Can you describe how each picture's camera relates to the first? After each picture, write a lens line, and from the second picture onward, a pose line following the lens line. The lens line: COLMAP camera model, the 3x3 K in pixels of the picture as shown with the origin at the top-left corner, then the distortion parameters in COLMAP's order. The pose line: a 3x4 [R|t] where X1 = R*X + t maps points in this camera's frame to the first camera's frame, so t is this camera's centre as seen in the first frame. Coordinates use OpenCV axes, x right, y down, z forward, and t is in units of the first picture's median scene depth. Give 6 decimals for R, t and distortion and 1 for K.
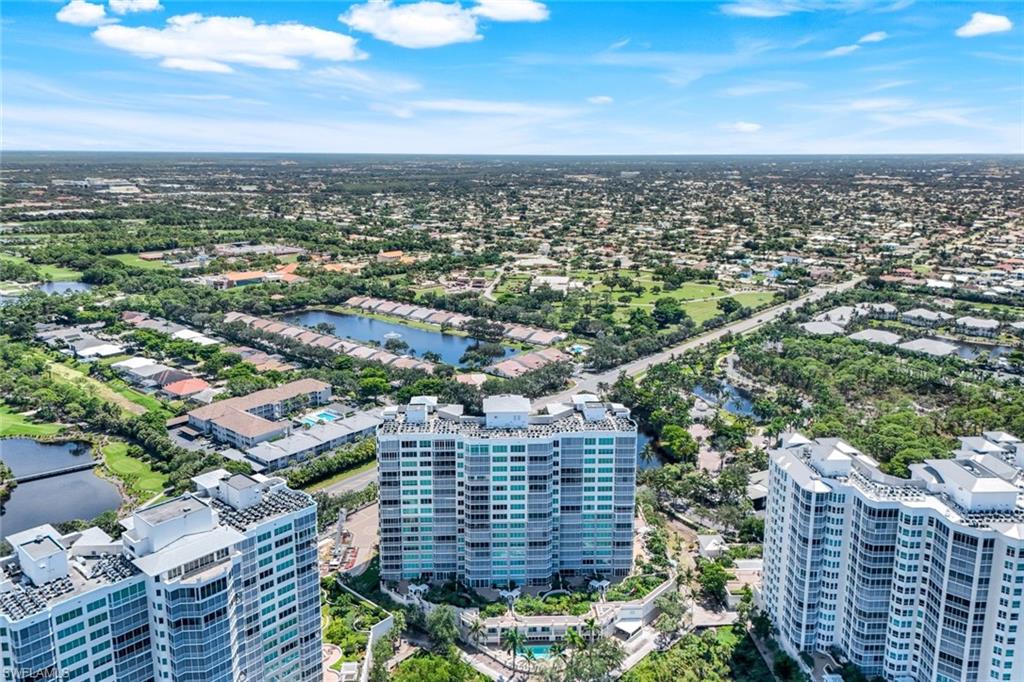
lens RADIAL K [[748.4, 0, 511.8], [0, 748.4, 339.1], [0, 0, 1]] dist [0.052154, -0.003659]
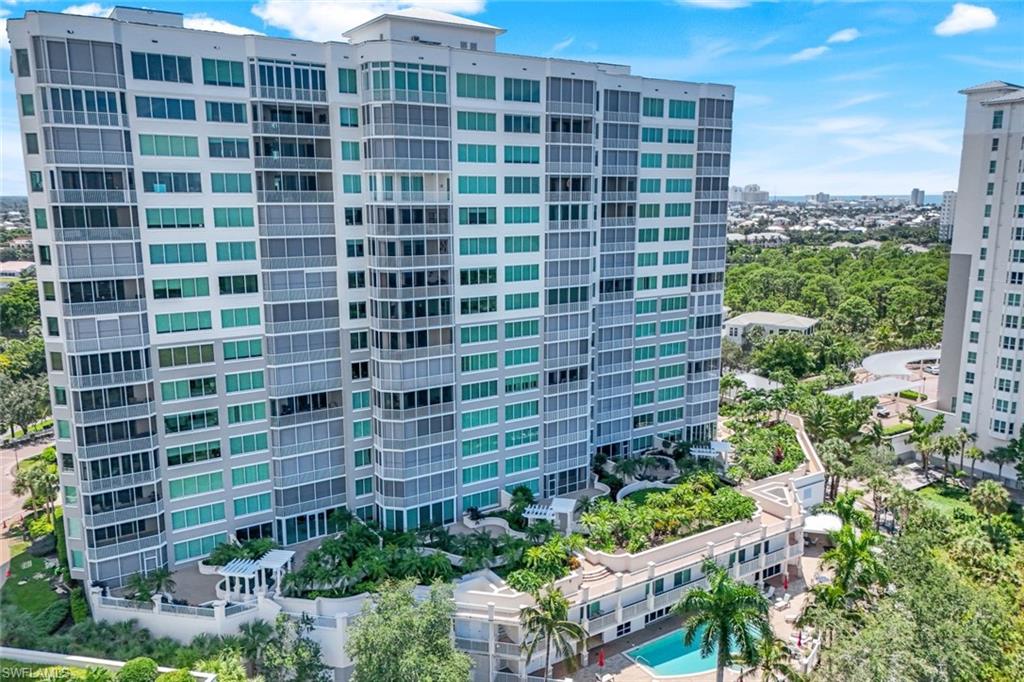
lens RADIAL K [[748.4, 0, 514.0], [0, 748.4, 342.4], [0, 0, 1]] dist [0.052154, -0.003659]
pose [[0.866280, -0.096882, 0.490074, -0.171011], [0.110843, 0.993838, 0.000539, 0.254023], [-0.487106, 0.053854, 0.871681, 0.691094]]
